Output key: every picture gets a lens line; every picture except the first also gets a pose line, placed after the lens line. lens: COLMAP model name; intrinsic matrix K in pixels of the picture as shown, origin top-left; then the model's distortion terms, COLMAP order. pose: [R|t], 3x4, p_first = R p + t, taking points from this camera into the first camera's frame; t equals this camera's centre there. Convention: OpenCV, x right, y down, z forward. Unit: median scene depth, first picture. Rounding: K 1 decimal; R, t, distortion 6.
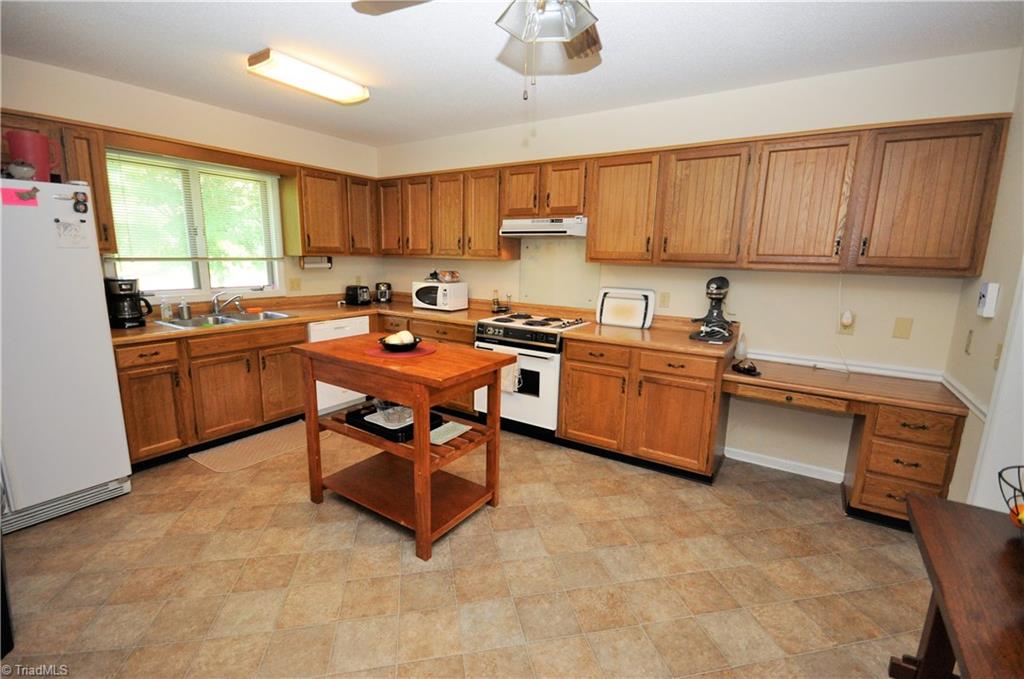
lens RADIAL K [[448.7, 0, 504.2], [0, 448.7, 345.8], [0, 0, 1]] dist [-0.000773, -0.006795]
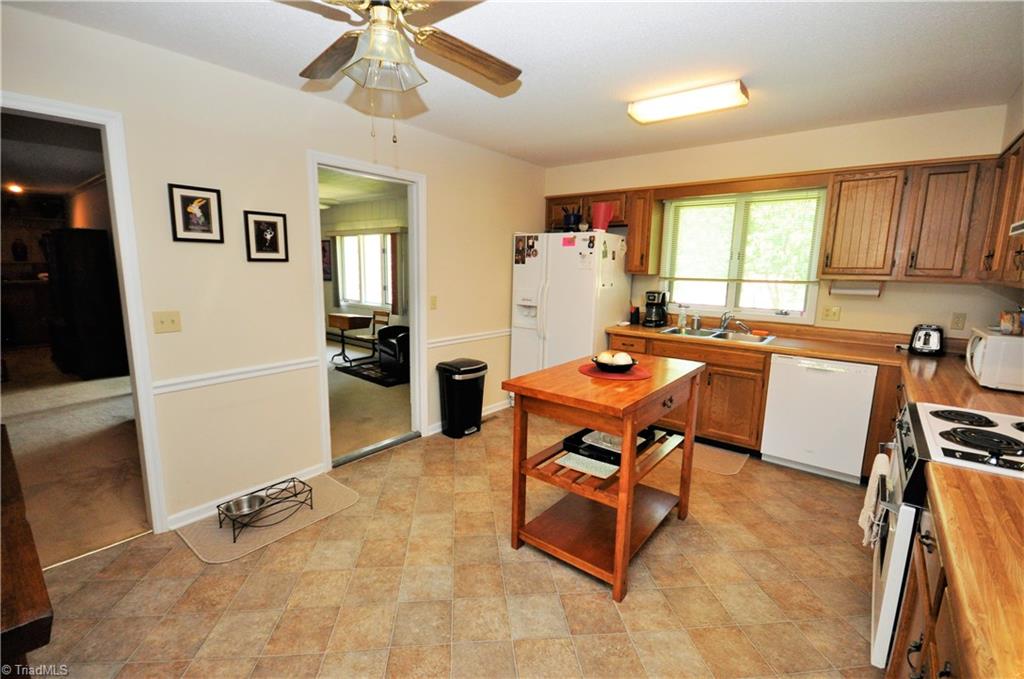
lens RADIAL K [[448.7, 0, 519.1], [0, 448.7, 356.5], [0, 0, 1]] dist [-0.000773, -0.006795]
pose [[-0.081946, 0.175052, -0.981143, 0.511644], [-0.215896, 0.957960, 0.188948, -0.111926], [0.972972, 0.227308, -0.040708, 0.592480]]
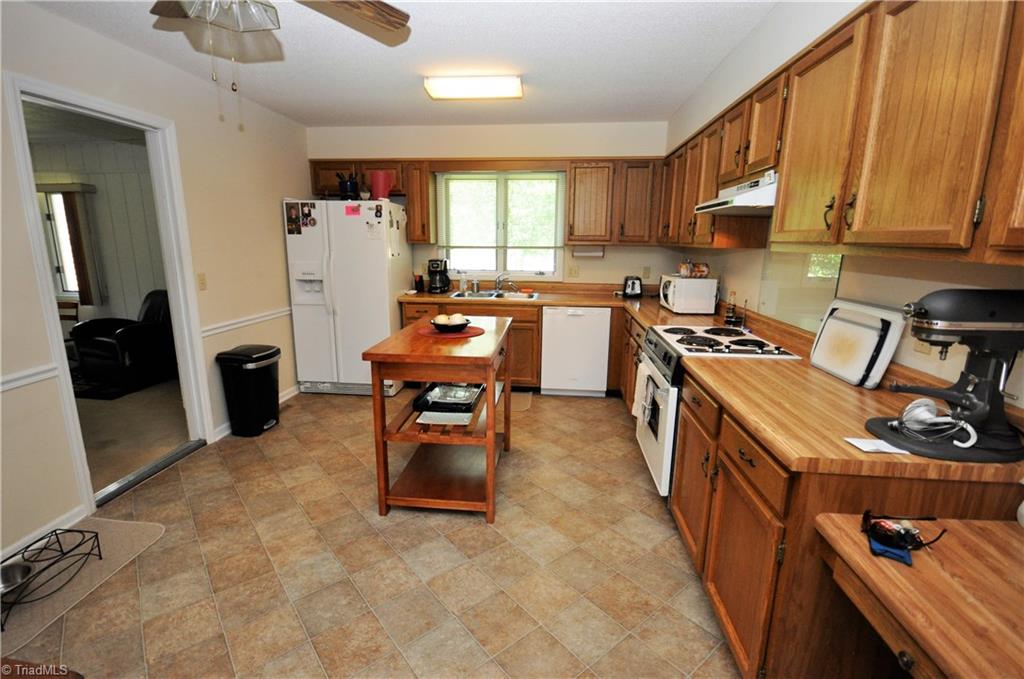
lens RADIAL K [[448.7, 0, 519.7], [0, 448.7, 360.9], [0, 0, 1]] dist [-0.000773, -0.006795]
pose [[0.480274, 0.209993, -0.851610, 0.540465], [-0.172015, 0.974614, 0.143314, -0.072874], [0.860086, 0.077660, 0.504203, 0.435860]]
